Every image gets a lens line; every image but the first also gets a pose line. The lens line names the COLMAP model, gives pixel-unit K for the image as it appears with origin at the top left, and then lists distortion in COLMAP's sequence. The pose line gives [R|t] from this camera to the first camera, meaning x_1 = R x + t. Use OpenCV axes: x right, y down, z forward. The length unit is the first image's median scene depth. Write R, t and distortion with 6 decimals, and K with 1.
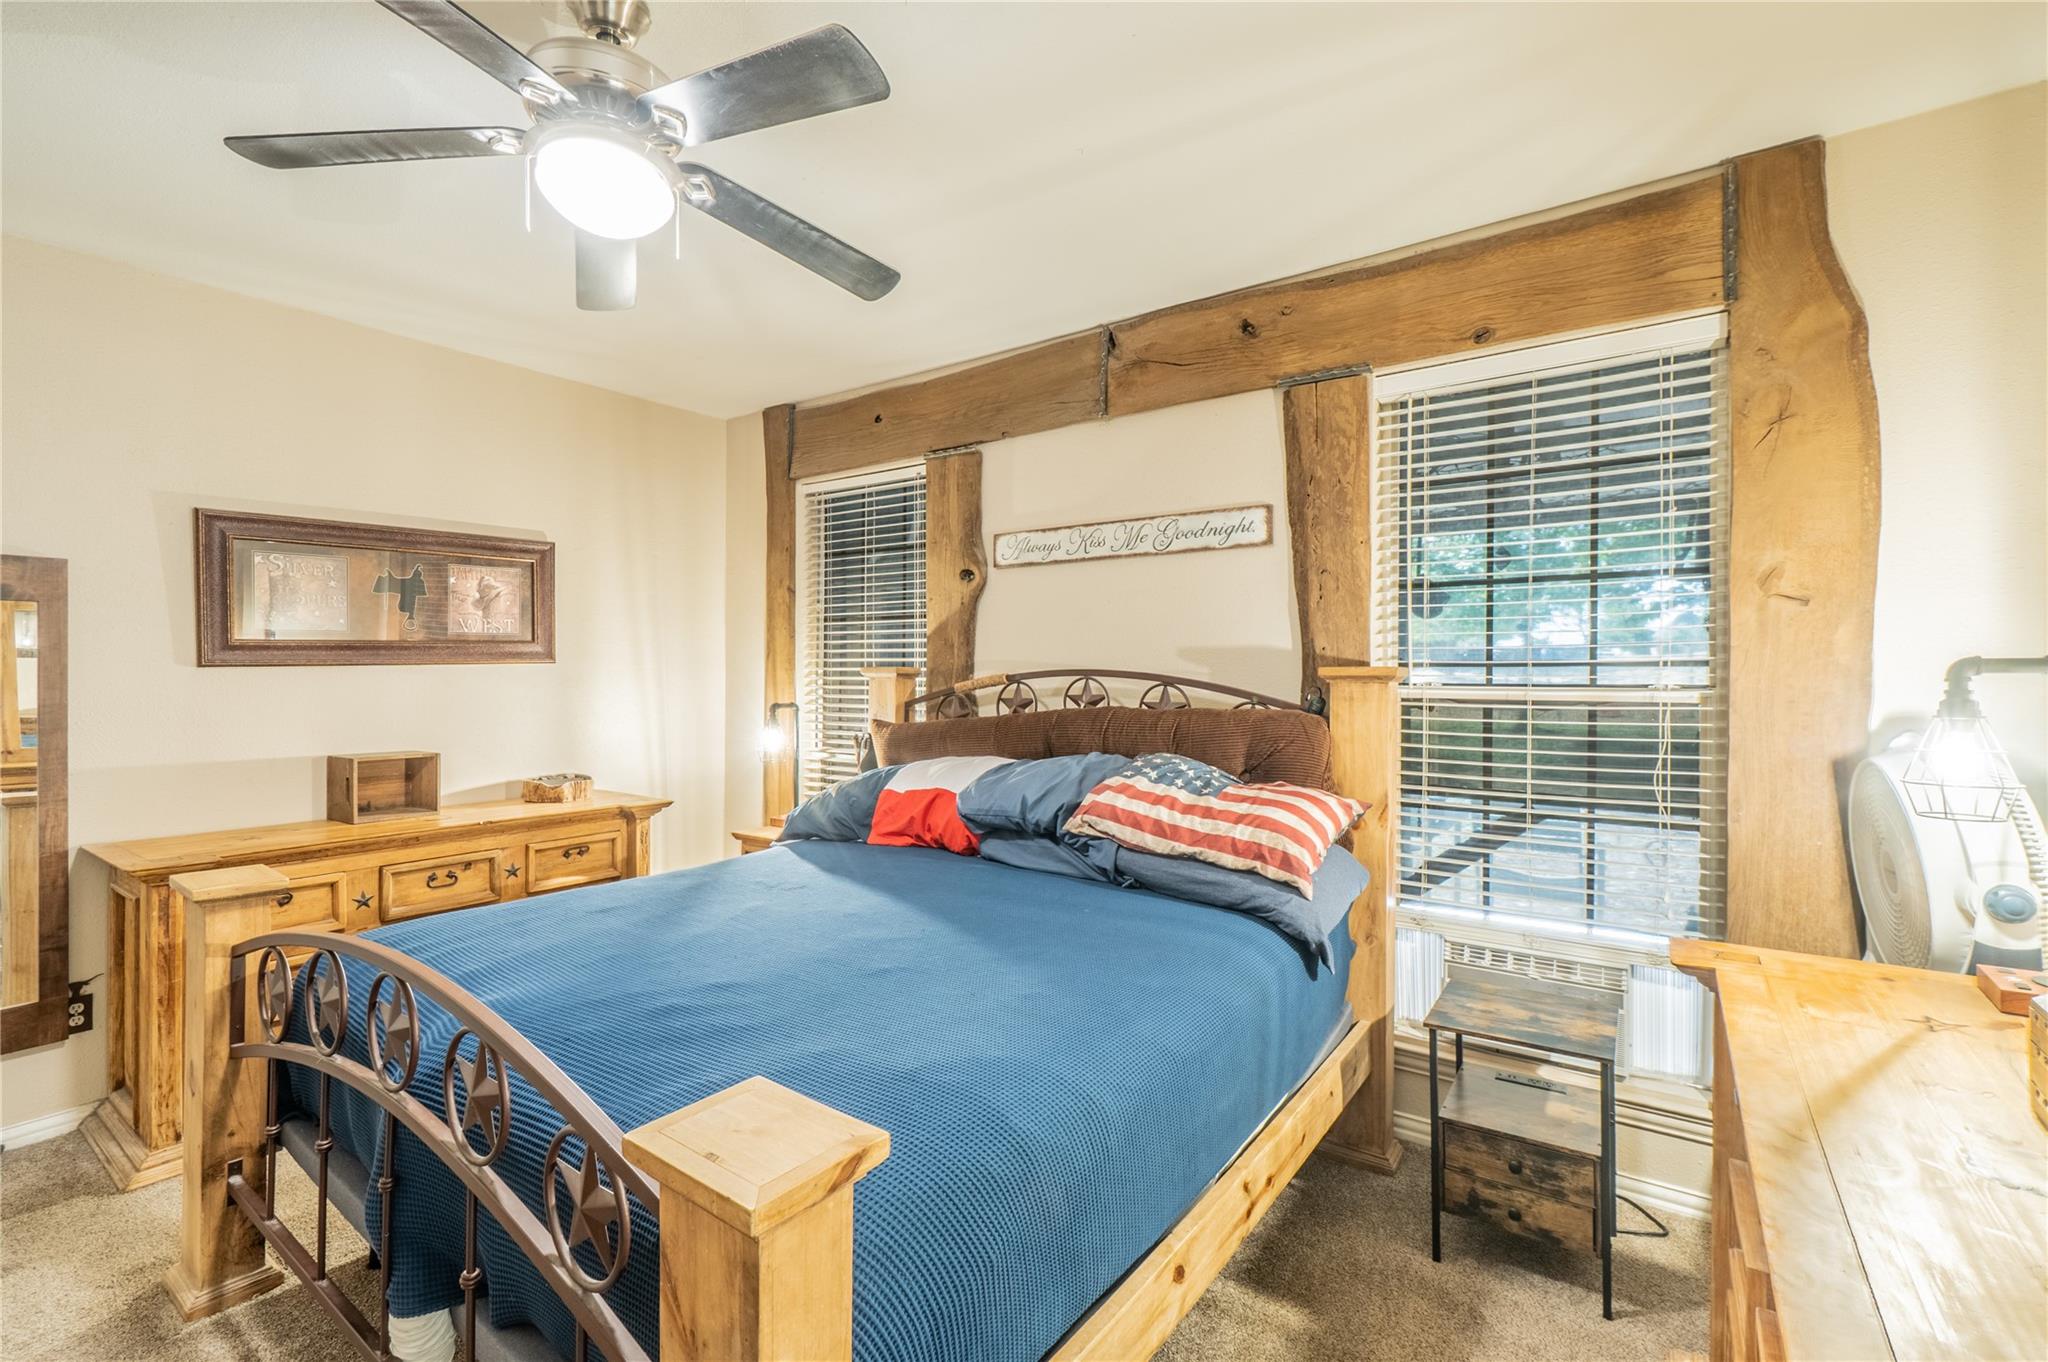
lens RADIAL K [[899.1, 0, 1011.9], [0, 899.1, 681.3], [0, 0, 1]] dist [0.004214, -0.000613]
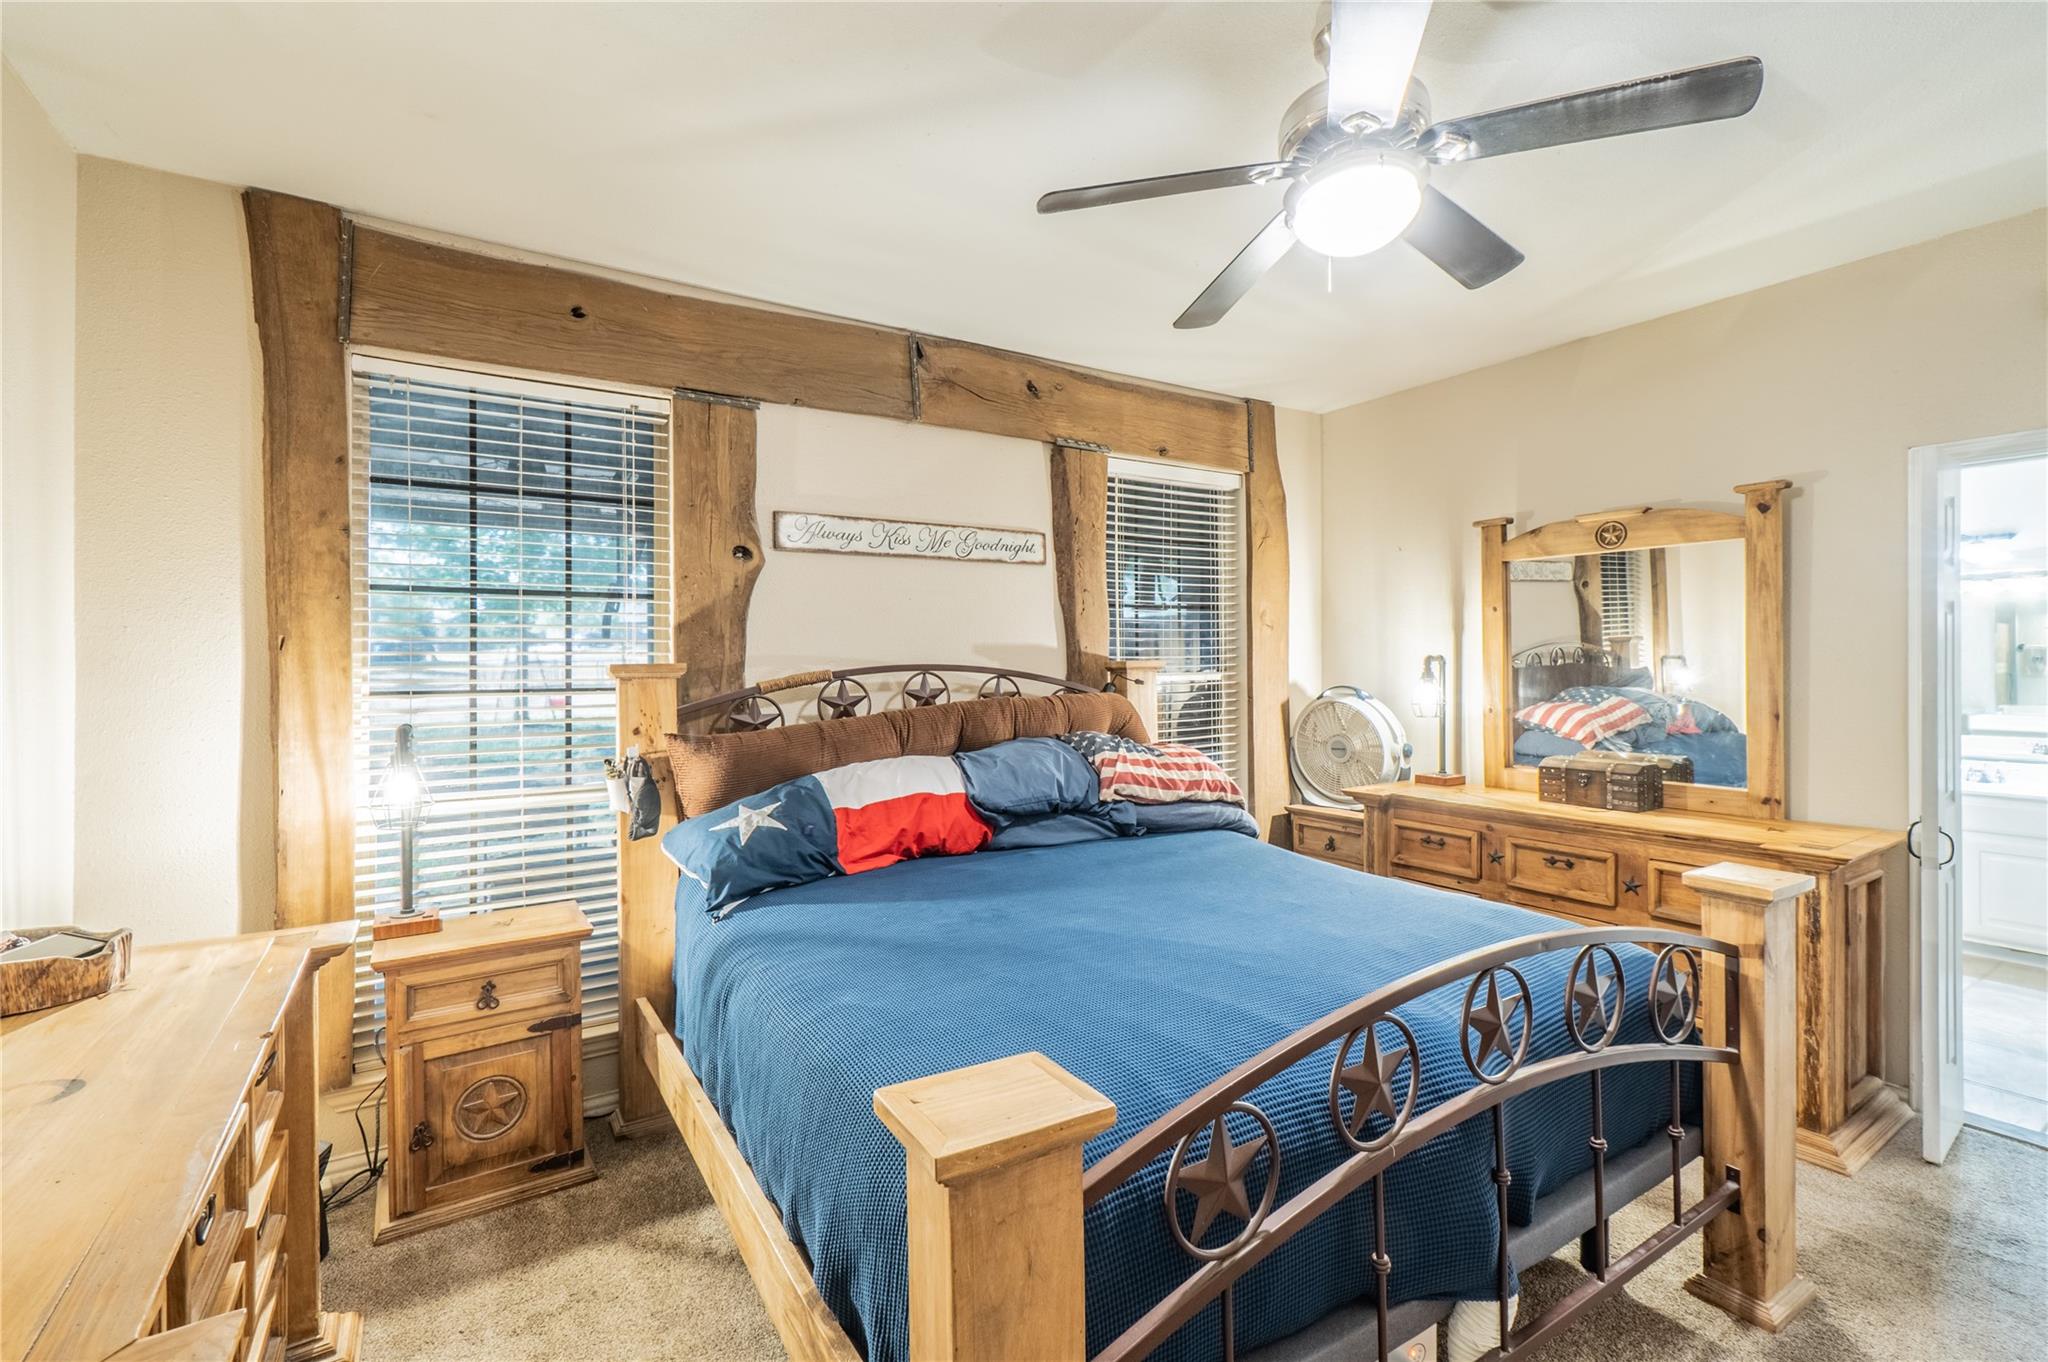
lens RADIAL K [[899.1, 0, 1008.1], [0, 899.1, 671.4], [0, 0, 1]] dist [0.004214, -0.000613]
pose [[0.383848, -0.002622, 0.923393, -0.878499], [0.026794, 0.999607, -0.008300, 0.006020], [-0.923007, 0.027928, 0.383767, 0.555539]]
